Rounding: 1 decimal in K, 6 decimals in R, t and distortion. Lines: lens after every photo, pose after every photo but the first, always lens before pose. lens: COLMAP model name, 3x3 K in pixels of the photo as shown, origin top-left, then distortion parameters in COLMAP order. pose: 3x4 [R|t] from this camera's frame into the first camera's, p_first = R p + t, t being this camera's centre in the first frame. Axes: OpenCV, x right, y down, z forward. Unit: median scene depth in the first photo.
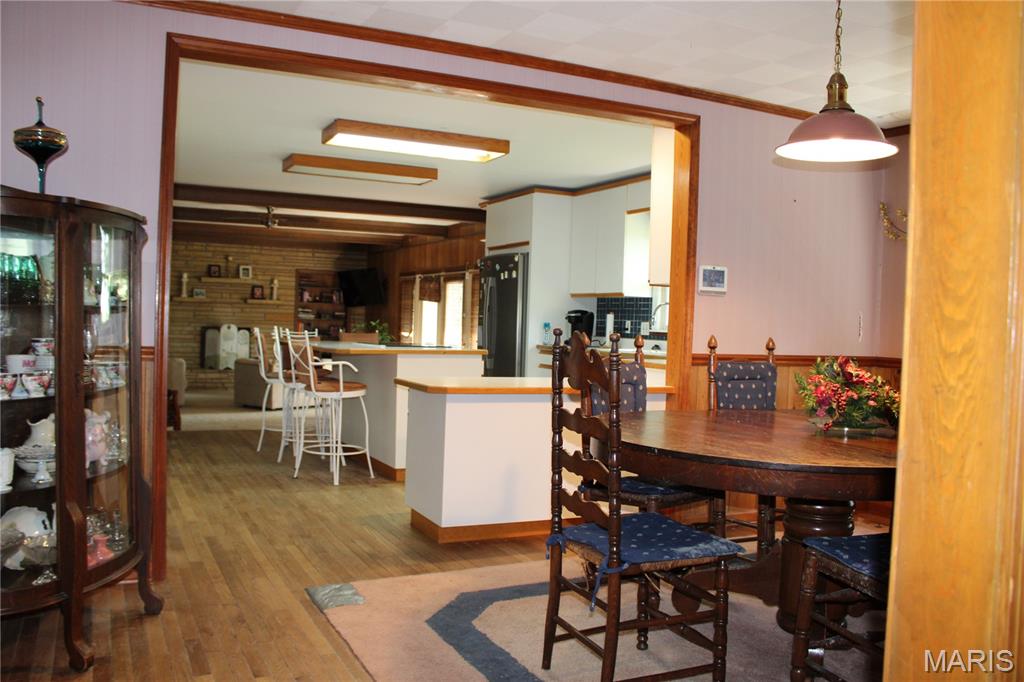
lens RADIAL K [[859.0, 0, 512.0], [0, 859.0, 341.0], [0, 0, 1]] dist [-0.137870, 0.000303]
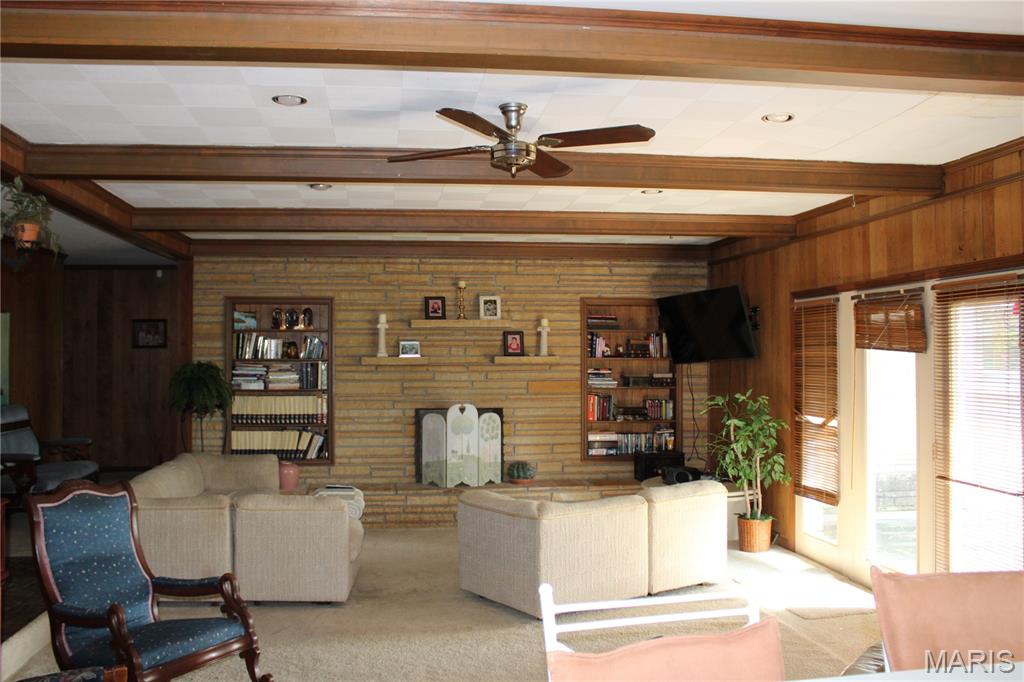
lens RADIAL K [[859.0, 0, 512.0], [0, 859.0, 341.0], [0, 0, 1]] dist [-0.137870, 0.000303]
pose [[0.947567, -0.041694, -0.316825, -0.126228], [0.026501, 0.998289, -0.052116, -0.030254], [0.318456, 0.040987, 0.947051, 0.480075]]
